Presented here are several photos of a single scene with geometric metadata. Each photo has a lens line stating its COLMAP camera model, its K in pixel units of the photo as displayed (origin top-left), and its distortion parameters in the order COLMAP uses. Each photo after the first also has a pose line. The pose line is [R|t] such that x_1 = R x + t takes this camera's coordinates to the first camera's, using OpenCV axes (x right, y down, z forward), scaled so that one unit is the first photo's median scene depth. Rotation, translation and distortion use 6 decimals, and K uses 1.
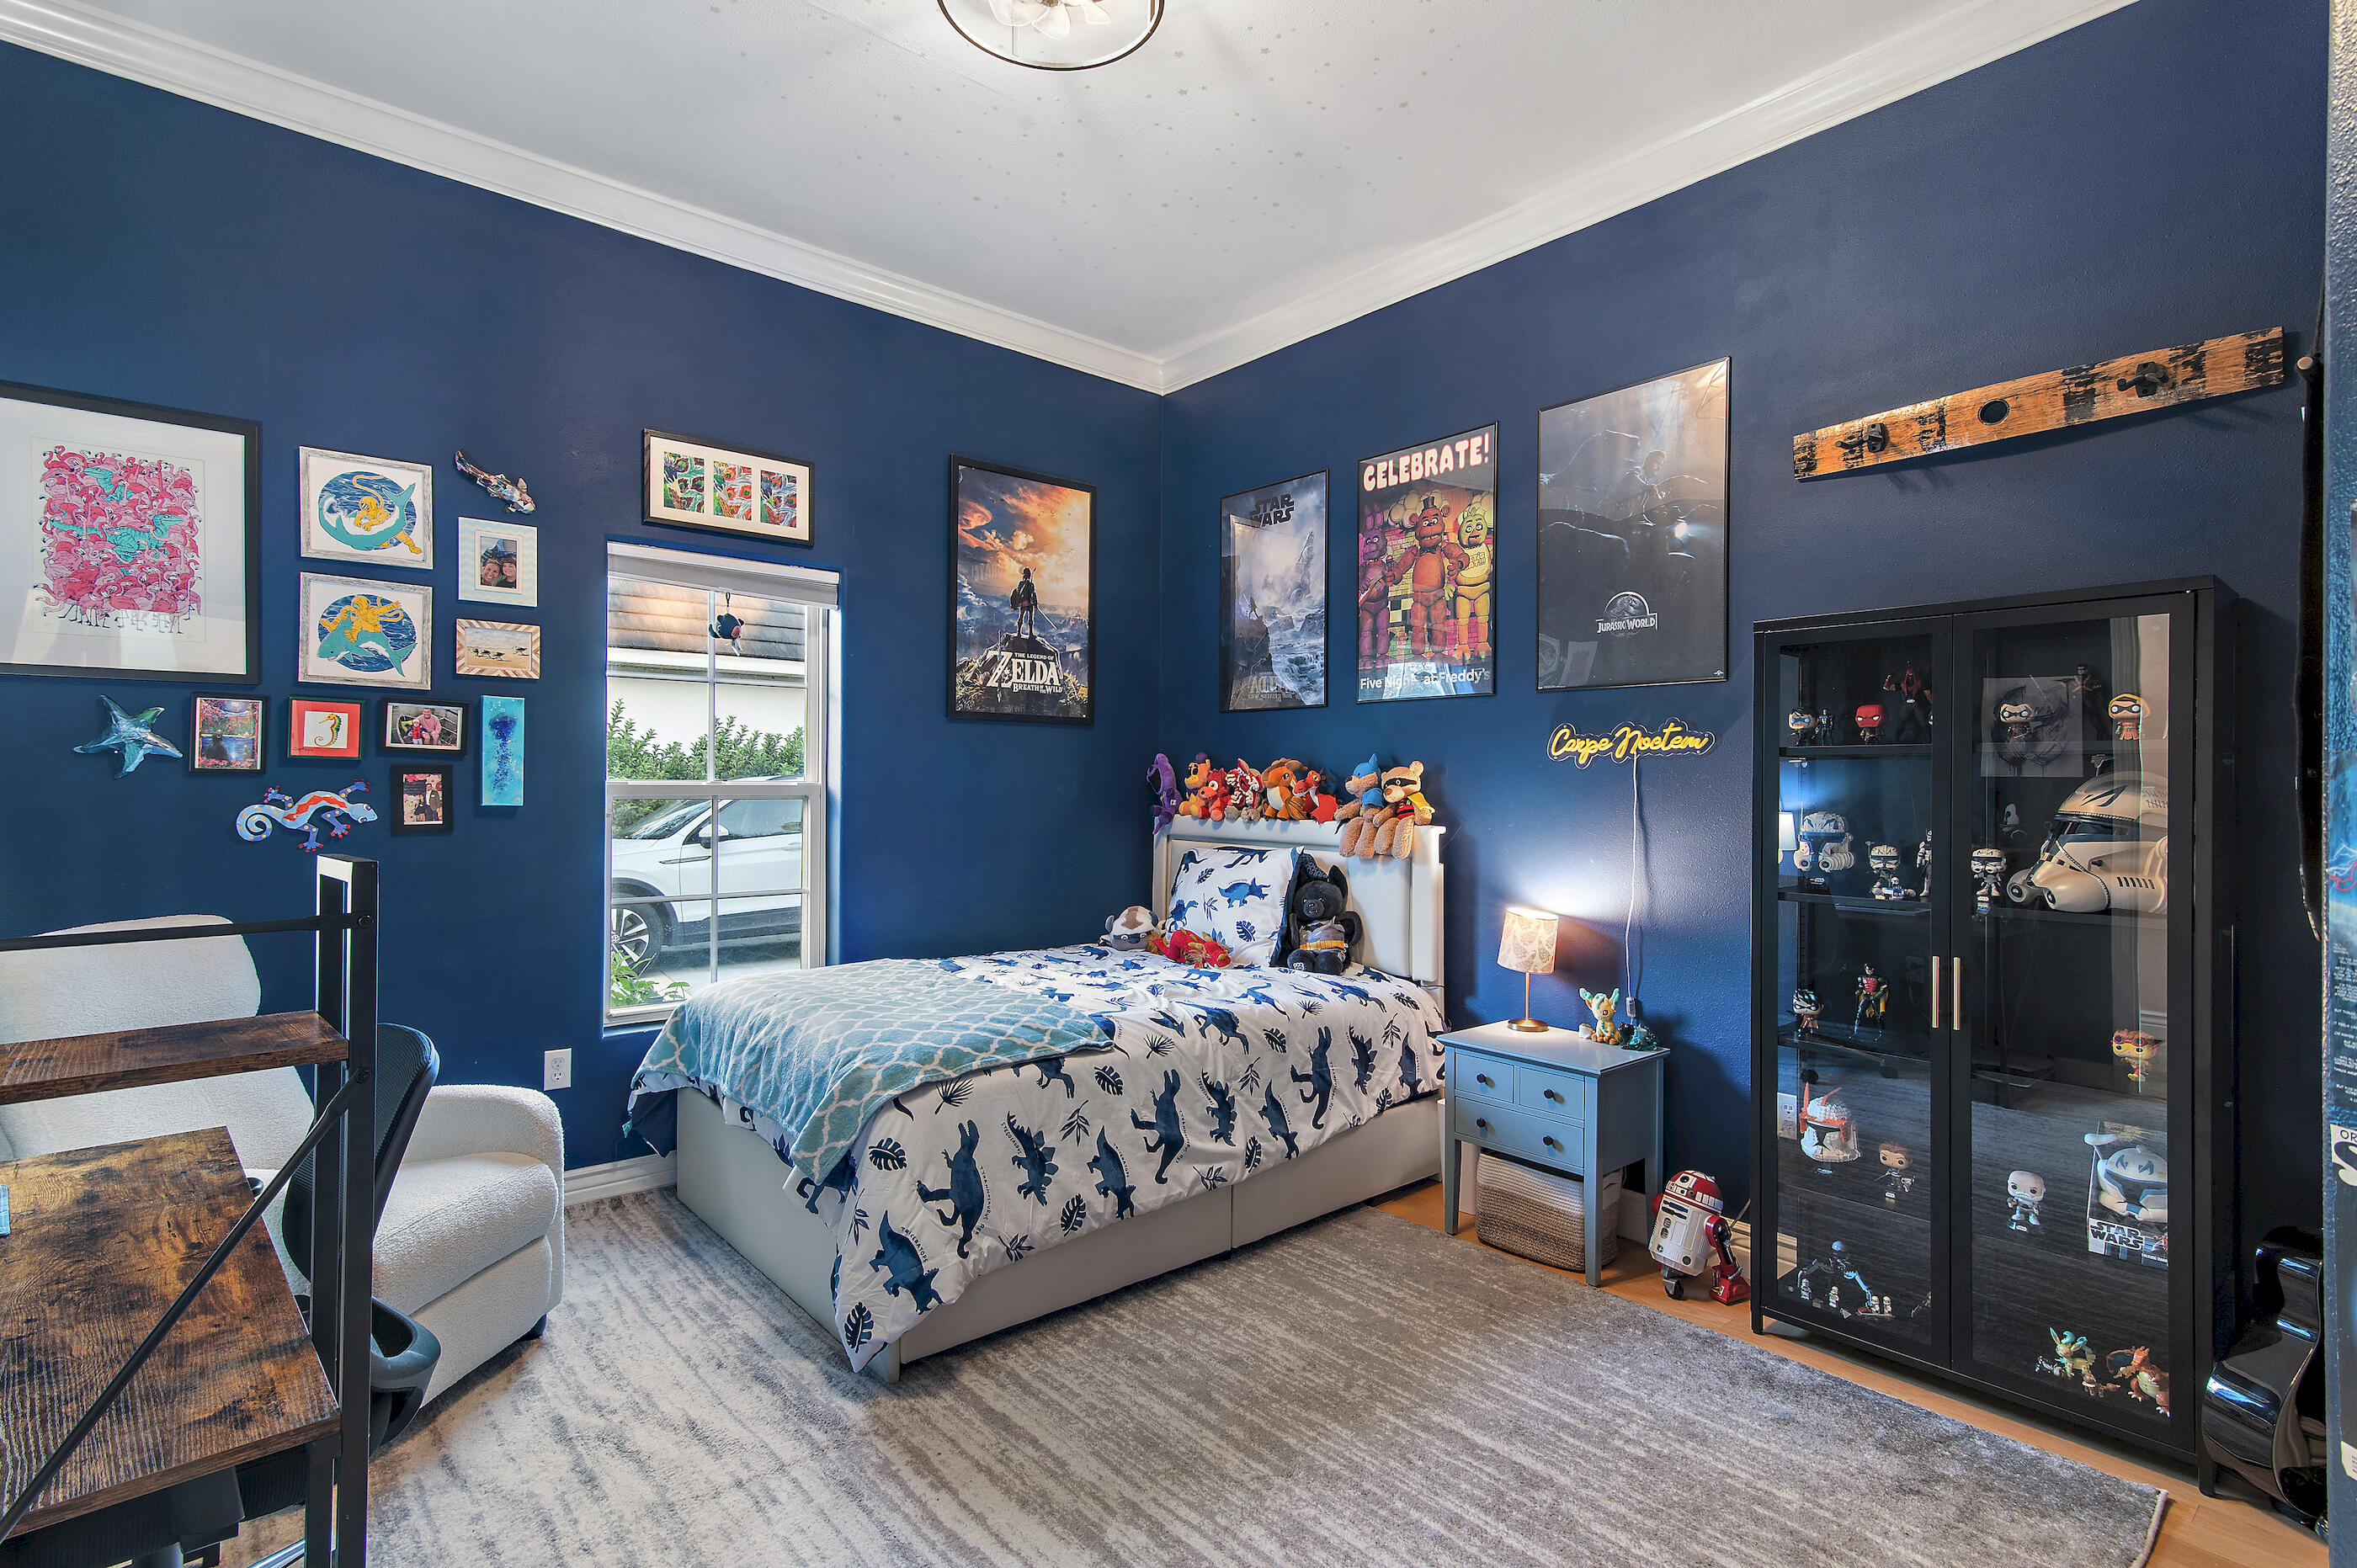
lens RADIAL K [[1183.2, 0, 1178.5], [0, 1183.2, 784.0], [0, 0, 1]] dist [-0.004120, -0.000351]
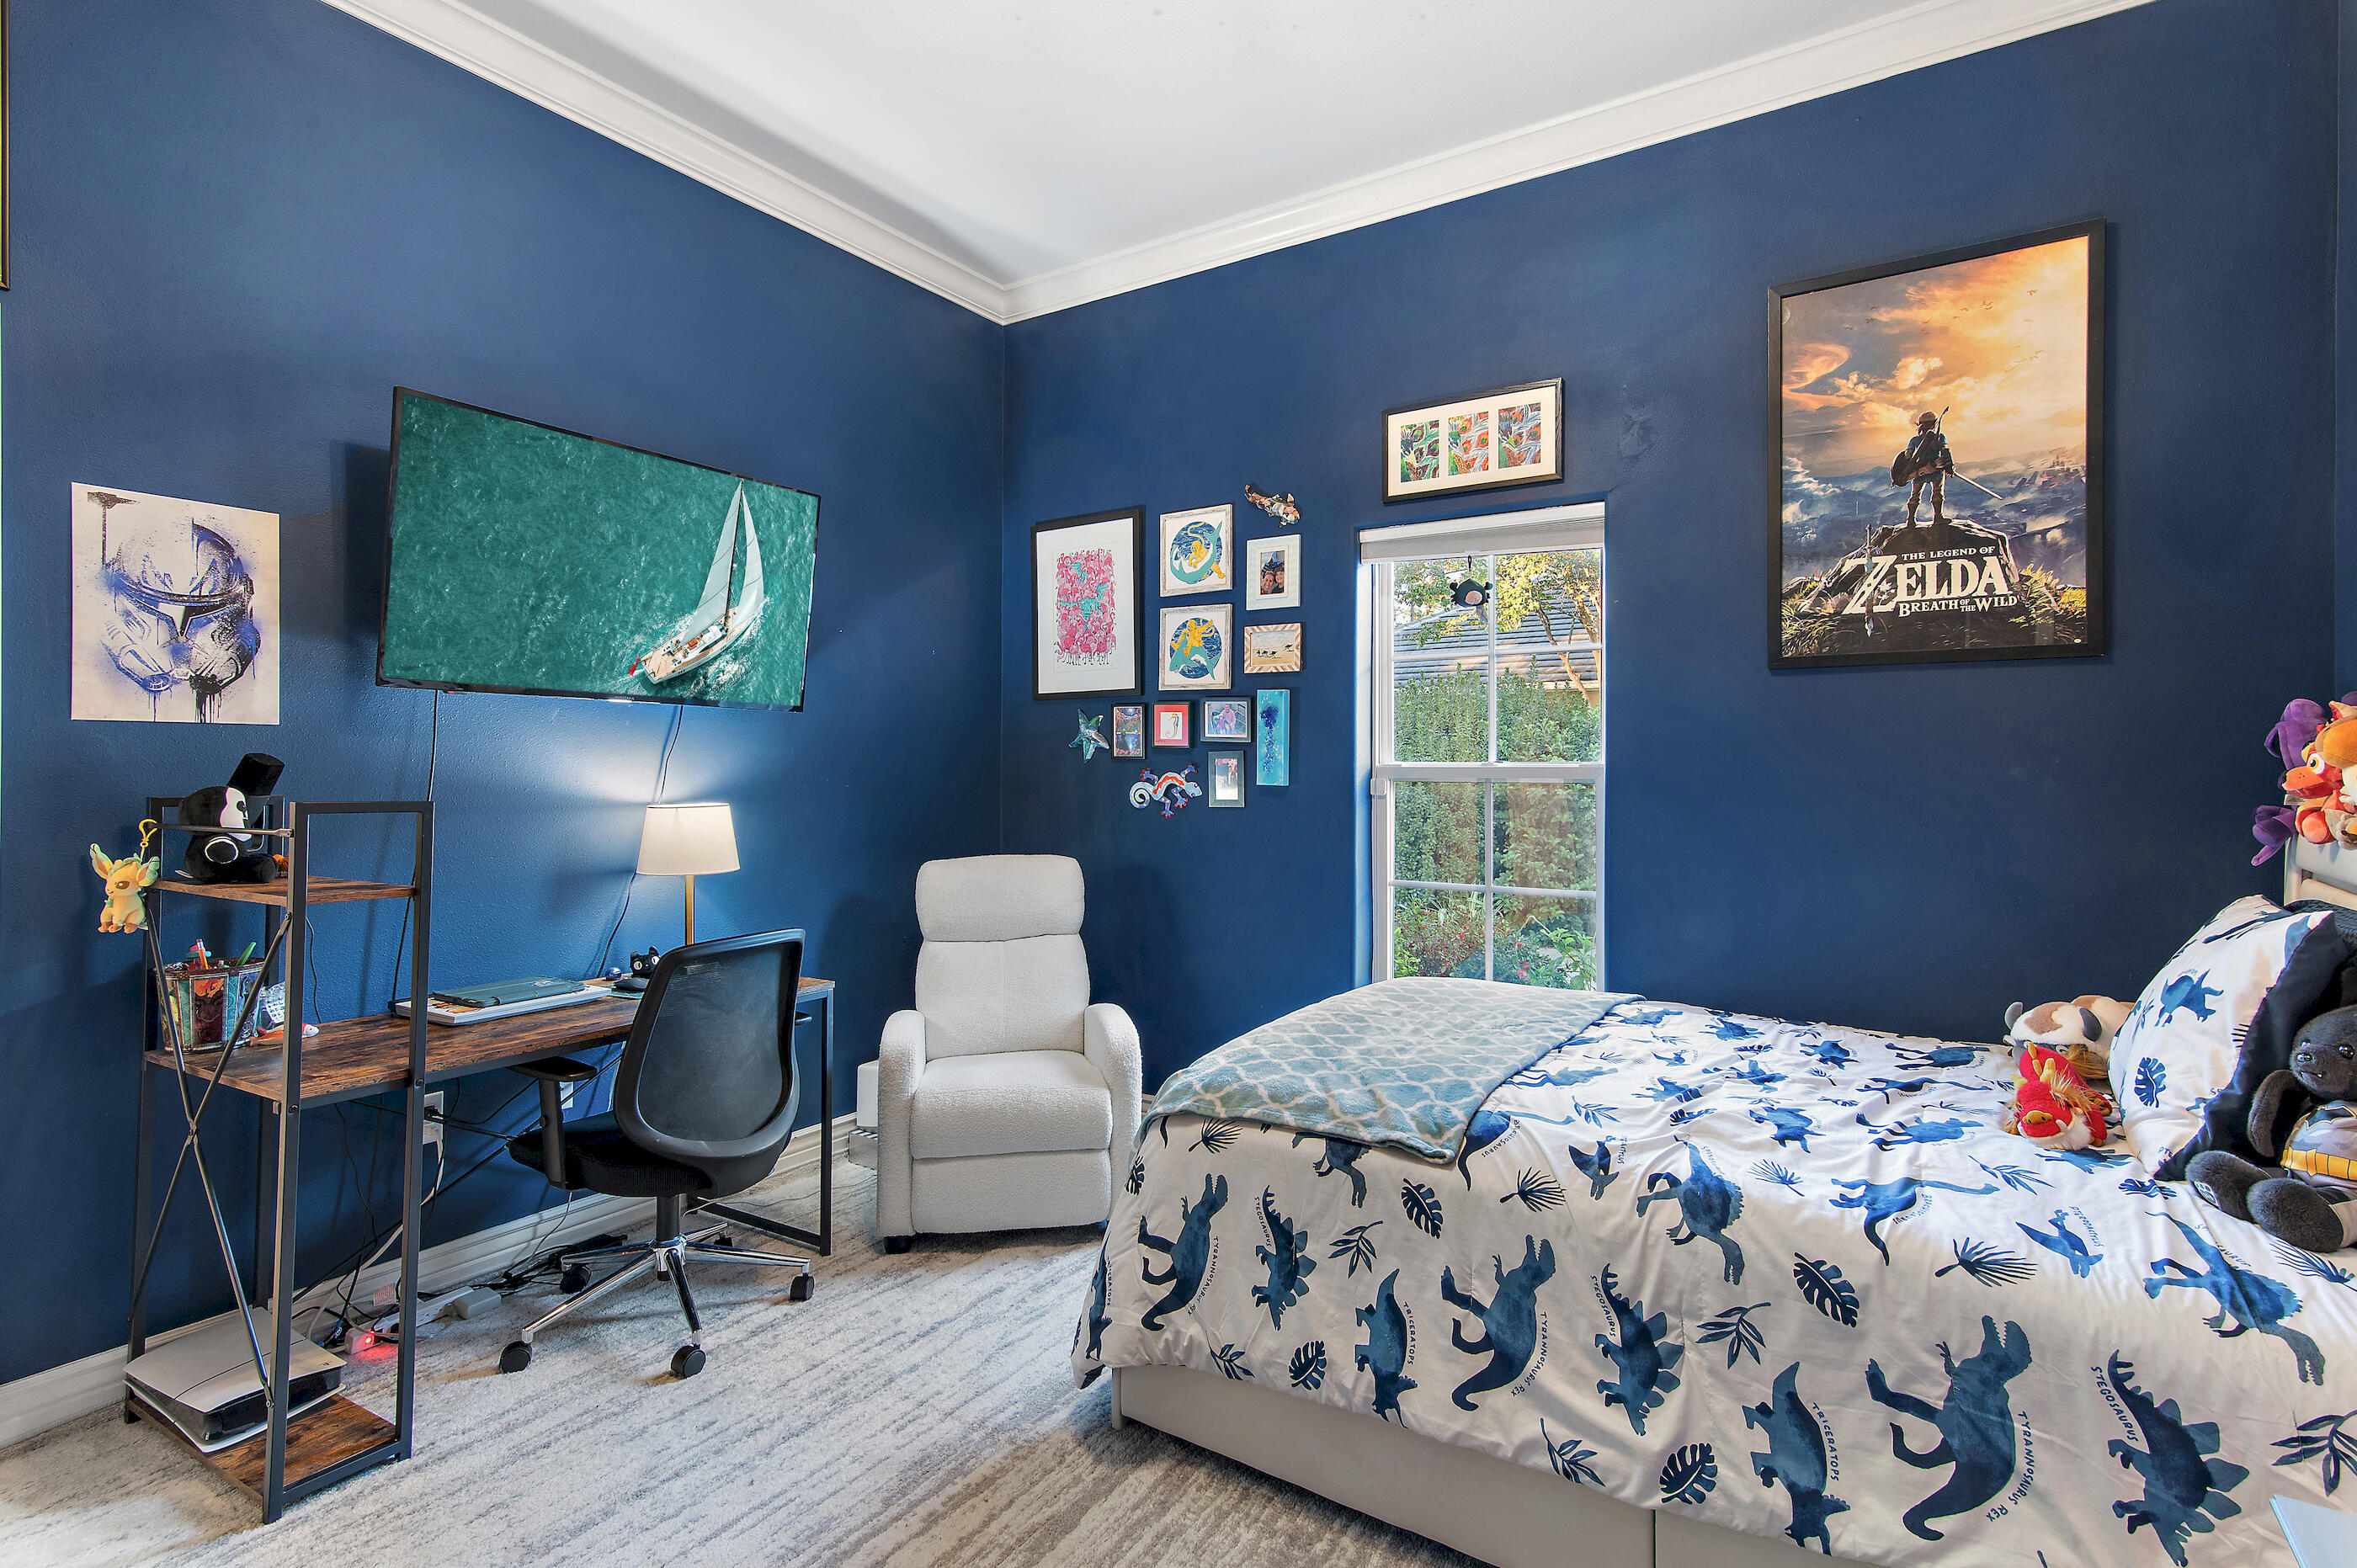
lens RADIAL K [[1145.1, 0, 1168.7], [0, 1145.1, 767.2], [0, 0, 1]] dist [0.012976, 0.000326]
pose [[0.252216, -0.005411, -0.967656, 0.476776], [0.001024, 0.999985, -0.005325, 0.006537], [0.967670, 0.000352, 0.252218, 0.631321]]
